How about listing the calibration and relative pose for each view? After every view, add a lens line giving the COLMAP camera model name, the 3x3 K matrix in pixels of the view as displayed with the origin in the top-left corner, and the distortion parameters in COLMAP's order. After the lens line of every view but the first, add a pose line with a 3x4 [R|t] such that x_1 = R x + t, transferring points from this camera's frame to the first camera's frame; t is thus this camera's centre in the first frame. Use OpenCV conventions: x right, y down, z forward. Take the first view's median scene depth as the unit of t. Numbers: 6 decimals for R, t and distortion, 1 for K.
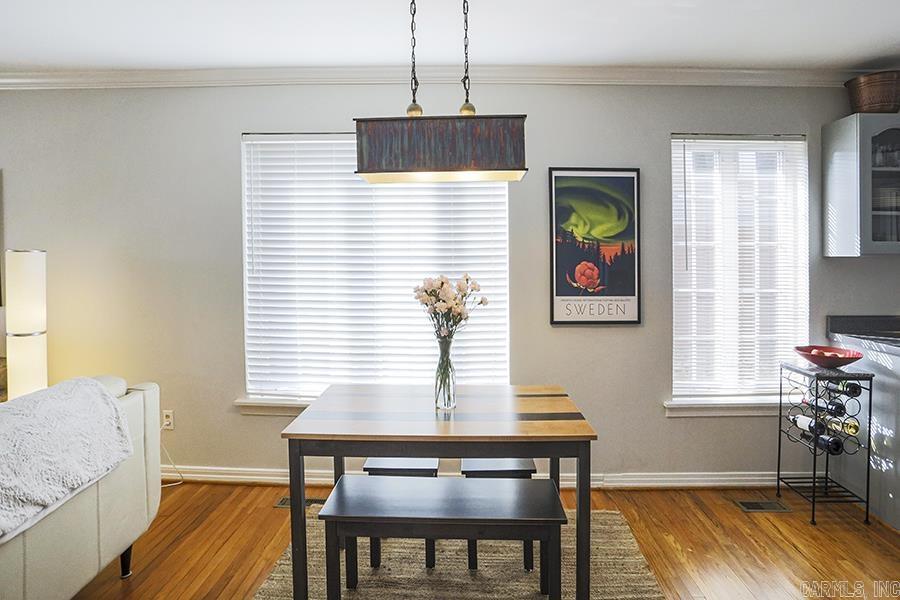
lens RADIAL K [[474.6, 0, 449.7], [0, 474.6, 296.6], [0, 0, 1]] dist [-0.037725, 0.005431]
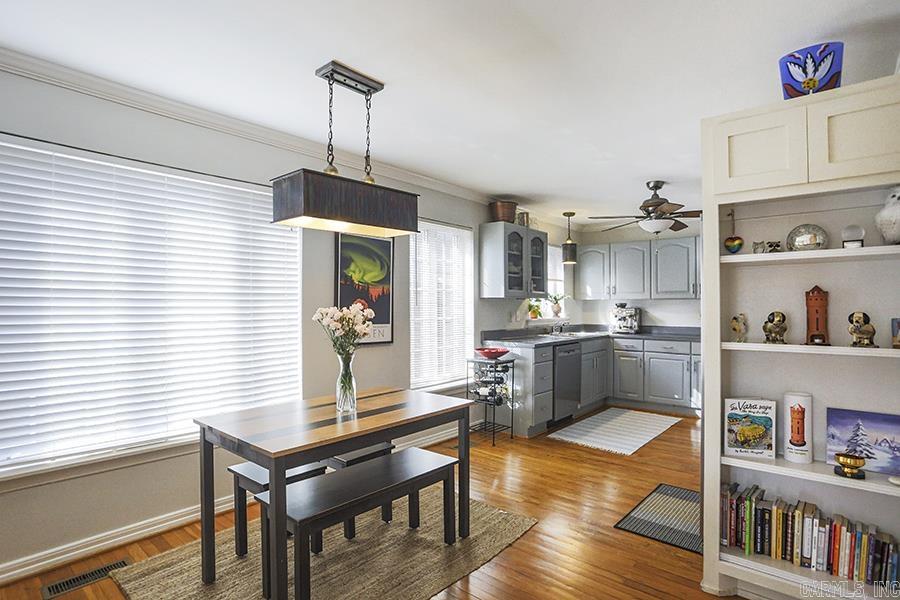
lens RADIAL K [[440.0, 0, 422.2], [0, 440.0, 316.5], [0, 0, 1]] dist [-0.029820, 0.001378]
pose [[0.685324, -0.019446, 0.727979, -0.531257], [0.036991, 0.999283, -0.008131, -0.007705], [-0.727299, 0.032501, 0.685551, 0.010101]]
